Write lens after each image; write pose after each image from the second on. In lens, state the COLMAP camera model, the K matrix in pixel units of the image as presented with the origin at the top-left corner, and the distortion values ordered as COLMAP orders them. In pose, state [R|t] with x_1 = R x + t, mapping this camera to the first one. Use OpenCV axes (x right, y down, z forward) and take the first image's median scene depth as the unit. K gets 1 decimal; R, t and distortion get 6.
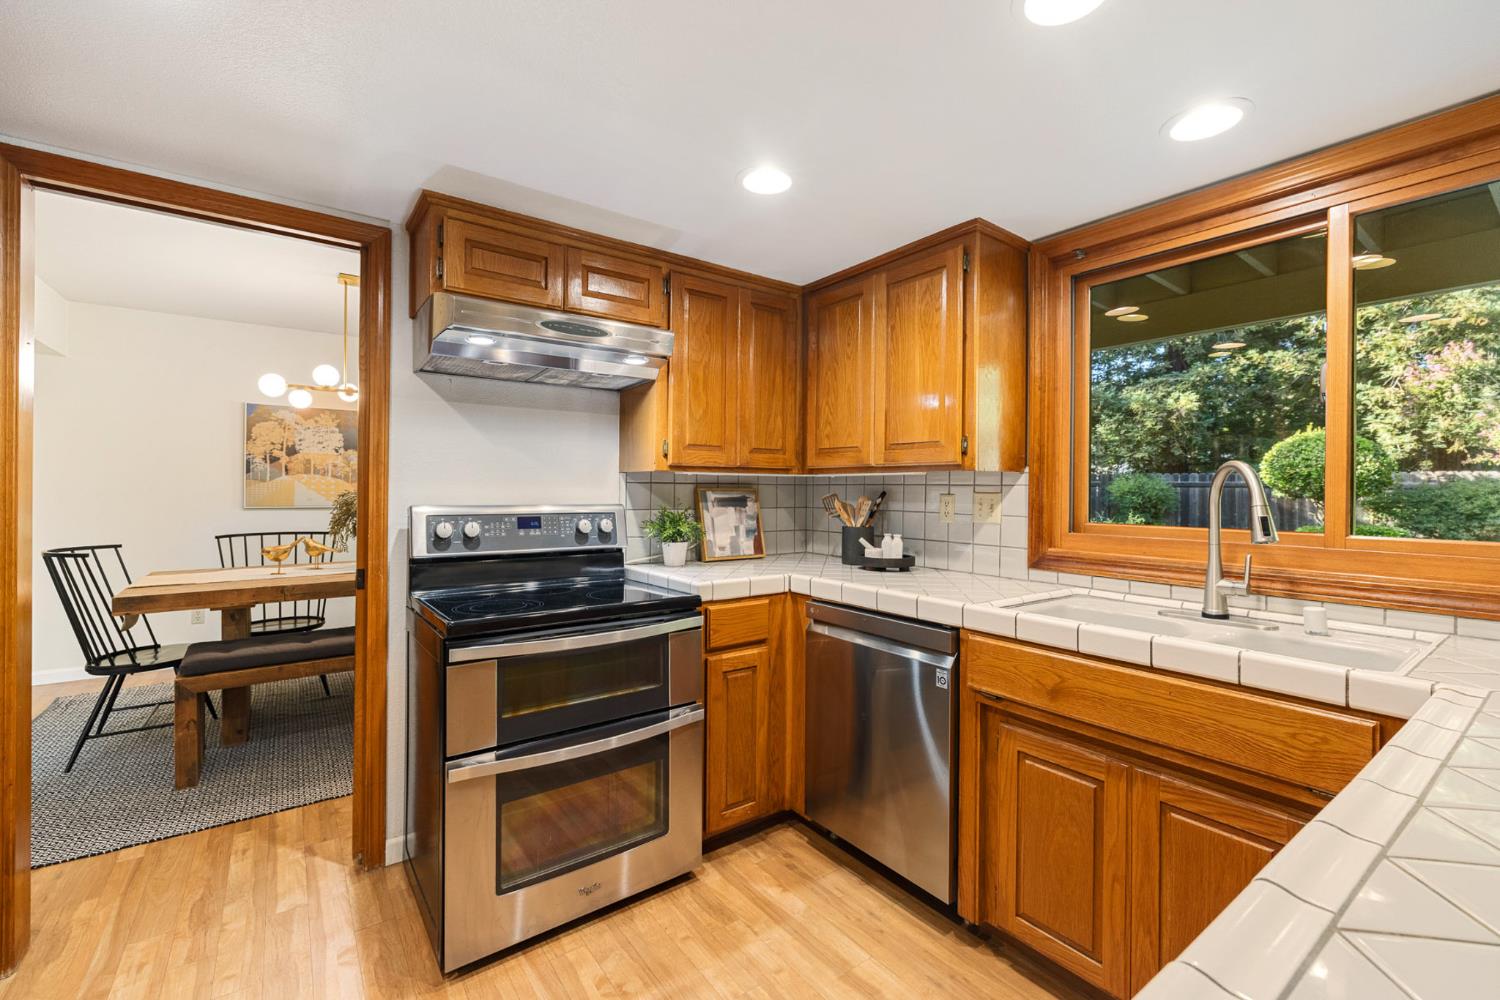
lens RADIAL K [[628.4, 0, 748.6], [0, 628.4, 491.0], [0, 0, 1]] dist [0.001657, -0.000202]
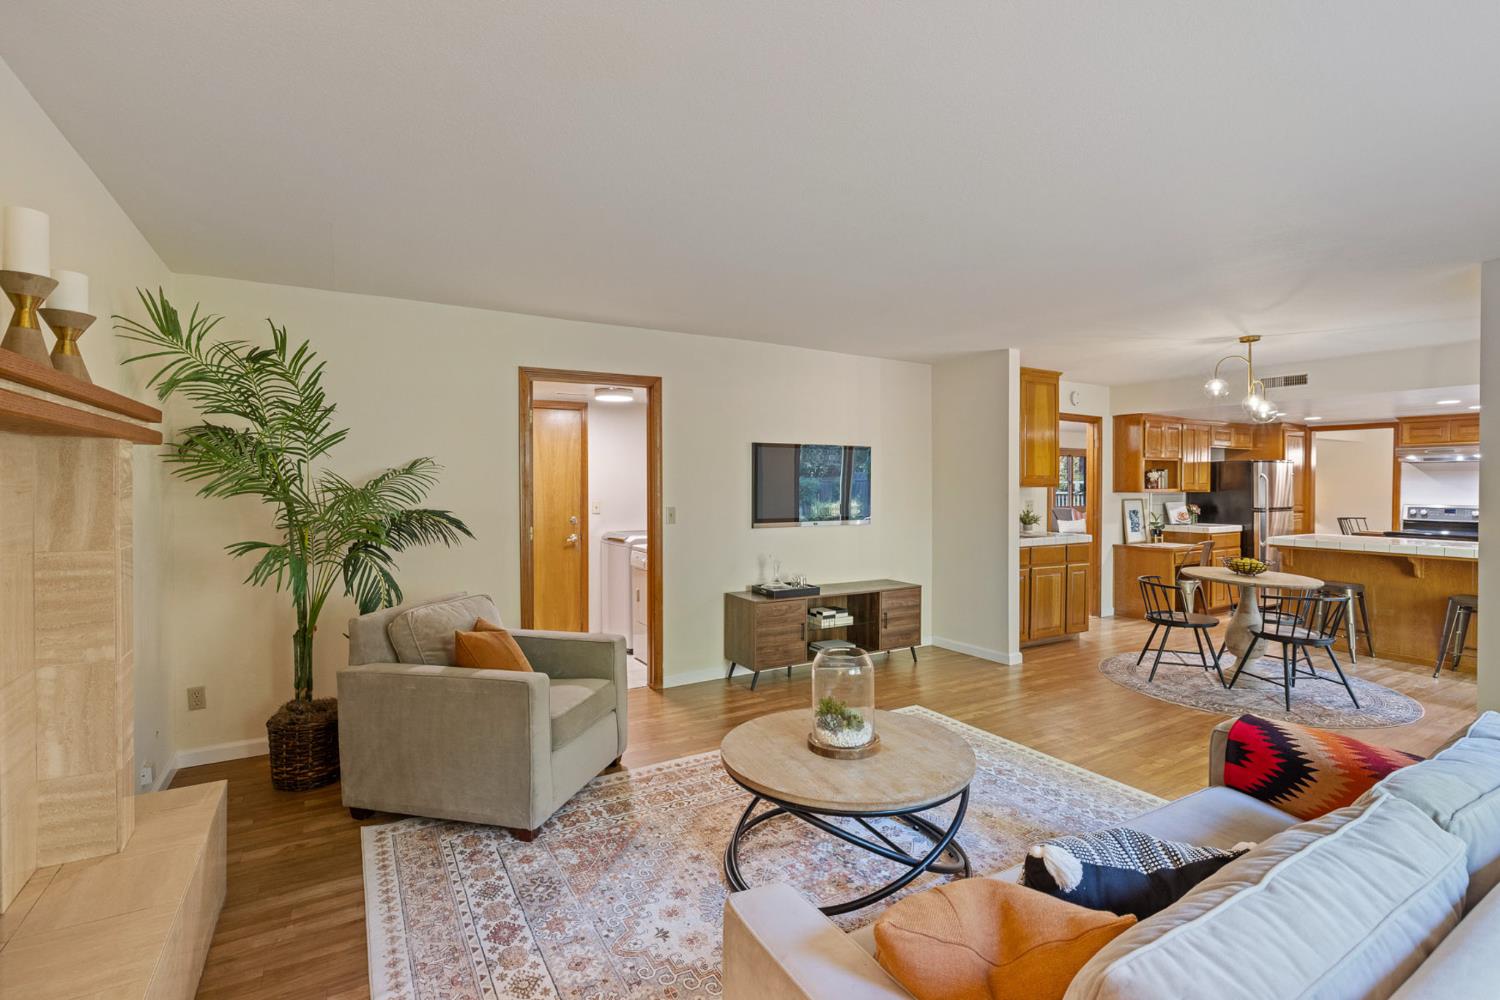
lens RADIAL K [[689.1, 0, 753.5], [0, 689.1, 492.0], [0, 0, 1]] dist [-0.003424, 0.000180]
pose [[-0.094725, 0.004271, -0.995494, 3.278389], [-0.005006, 0.999976, 0.004767, -0.040175], [0.995491, 0.005435, -0.094702, -2.011491]]
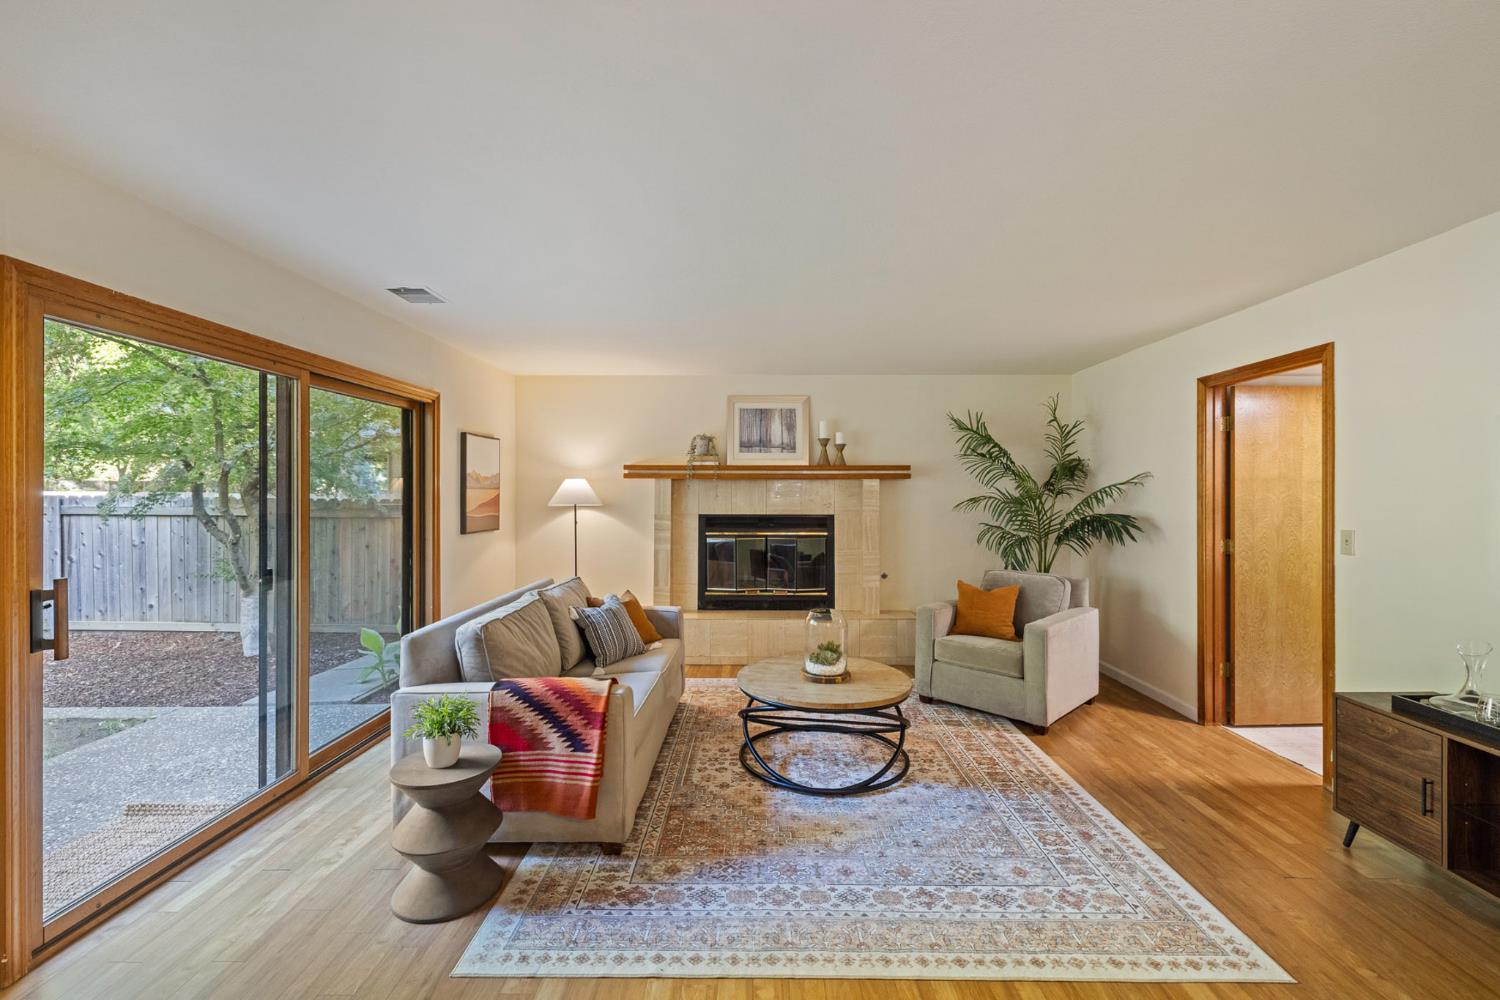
lens RADIAL K [[653.7, 0, 750.2], [0, 653.7, 493.5], [0, 0, 1]] dist [0.004345, 0.000019]
pose [[-0.796193, -0.010142, 0.604958, 1.298882], [-0.005980, 0.999943, 0.008893, -0.063470], [-0.605013, 0.003463, -0.796208, -0.598006]]
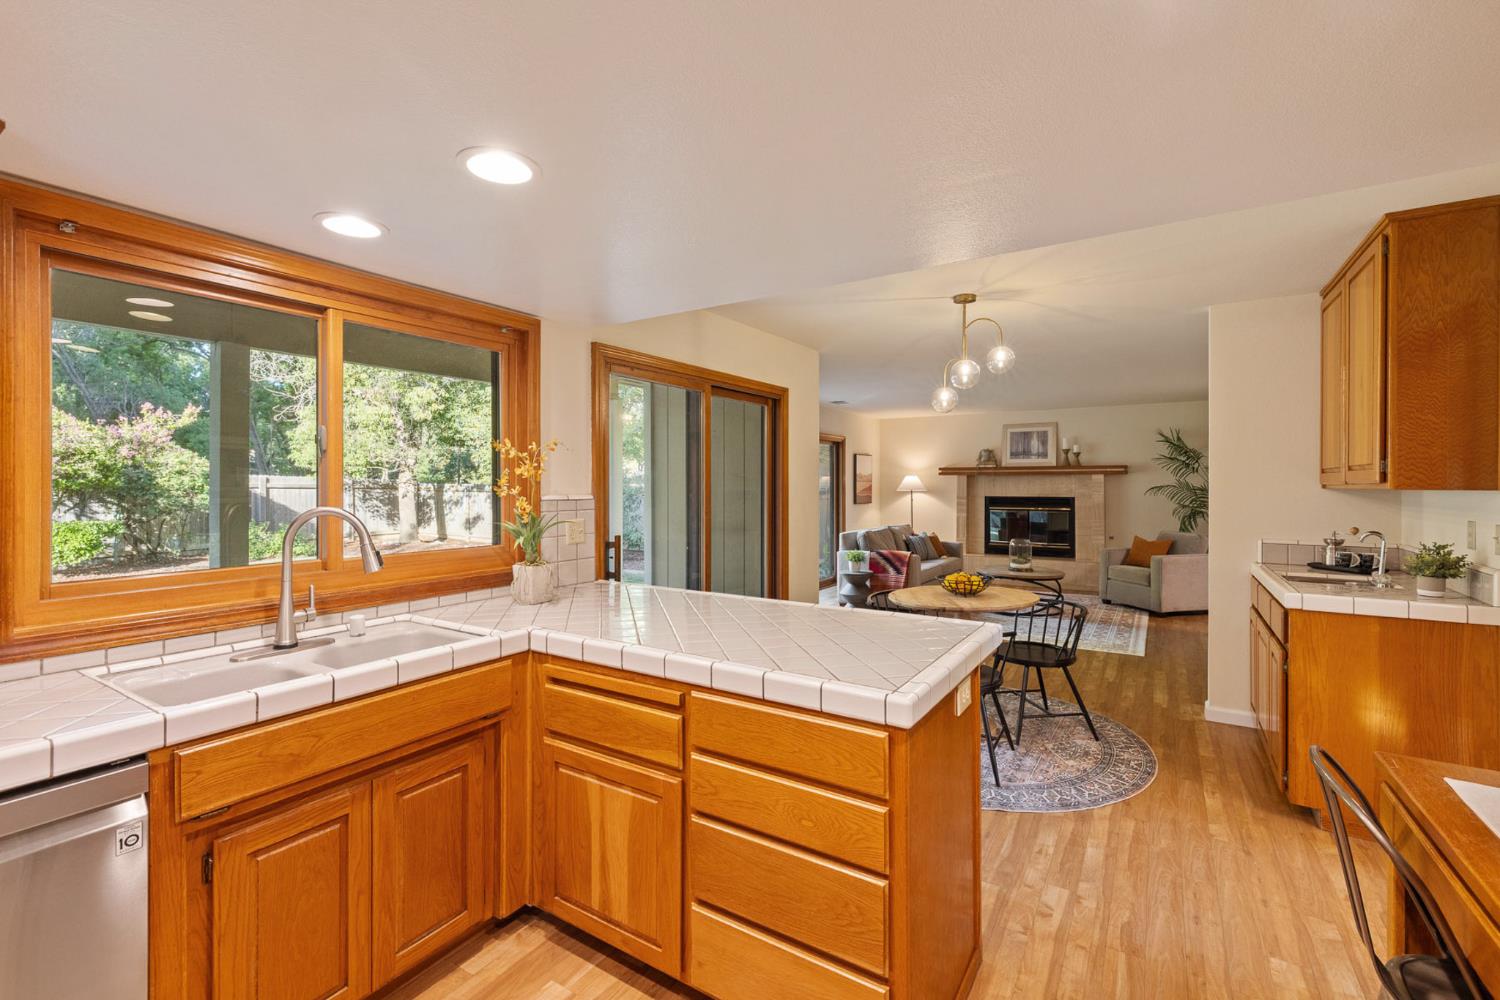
lens RADIAL K [[651.1, 0, 747.5], [0, 651.1, 482.4], [0, 0, 1]] dist [0.009675, 0.000021]
pose [[-0.360050, -0.004662, 0.932922, -0.486592], [0.000517, 0.999986, 0.005197, -0.072924], [-0.932933, 0.002353, -0.360042, 0.519919]]
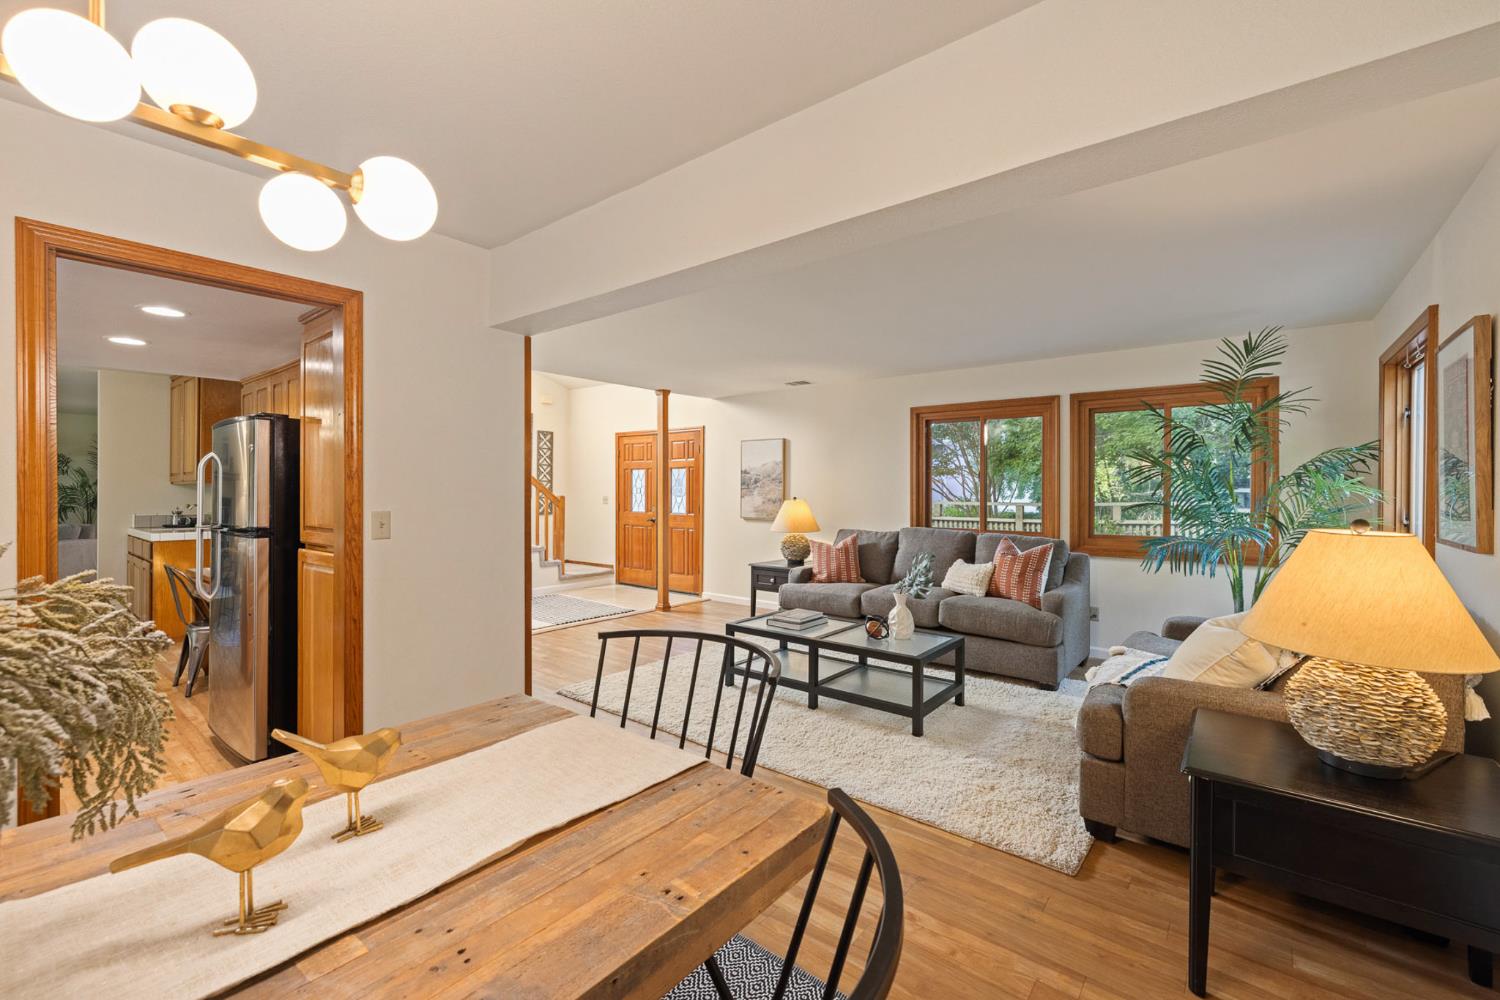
lens RADIAL K [[628.4, 0, 748.6], [0, 628.4, 491.0], [0, 0, 1]] dist [0.001657, -0.000202]
pose [[-0.967305, -0.009059, -0.253455, -1.310927], [-0.010252, 0.999942, 0.003386, -0.054977], [0.253409, 0.005874, -0.967341, 2.062396]]
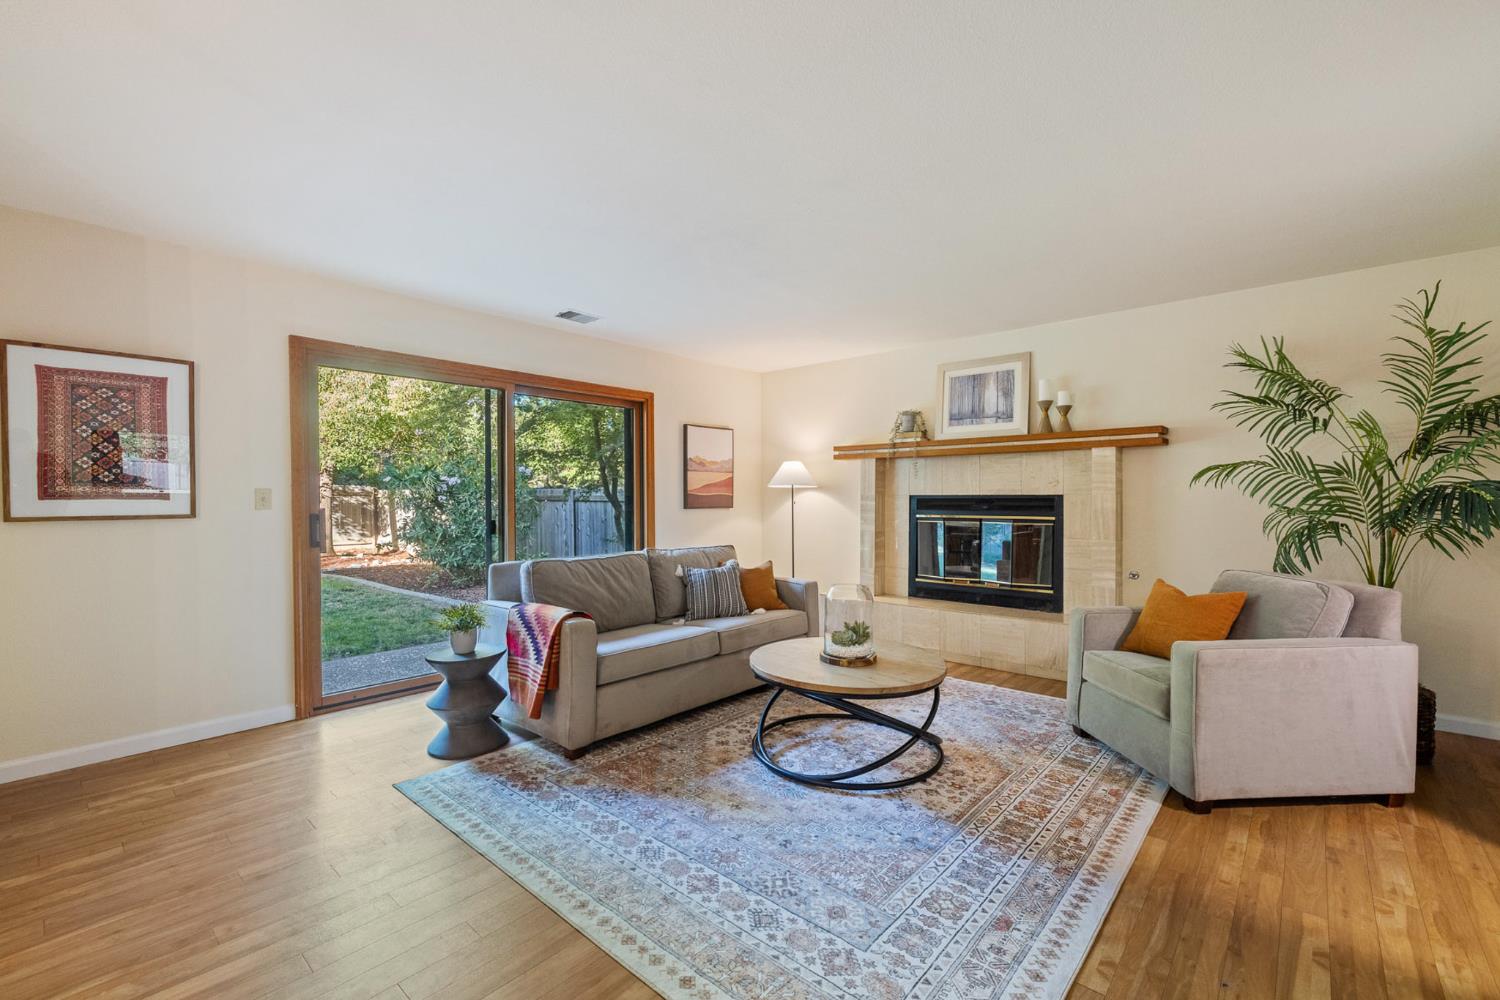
lens RADIAL K [[635.1, 0, 747.7], [0, 635.1, 505.8], [0, 0, 1]] dist [0.000807, -0.000078]
pose [[-0.205770, -0.021395, 0.978366, 0.813906], [0.002910, 0.999743, 0.022475, 0.029567], [-0.978596, 0.007472, -0.205655, -1.475019]]
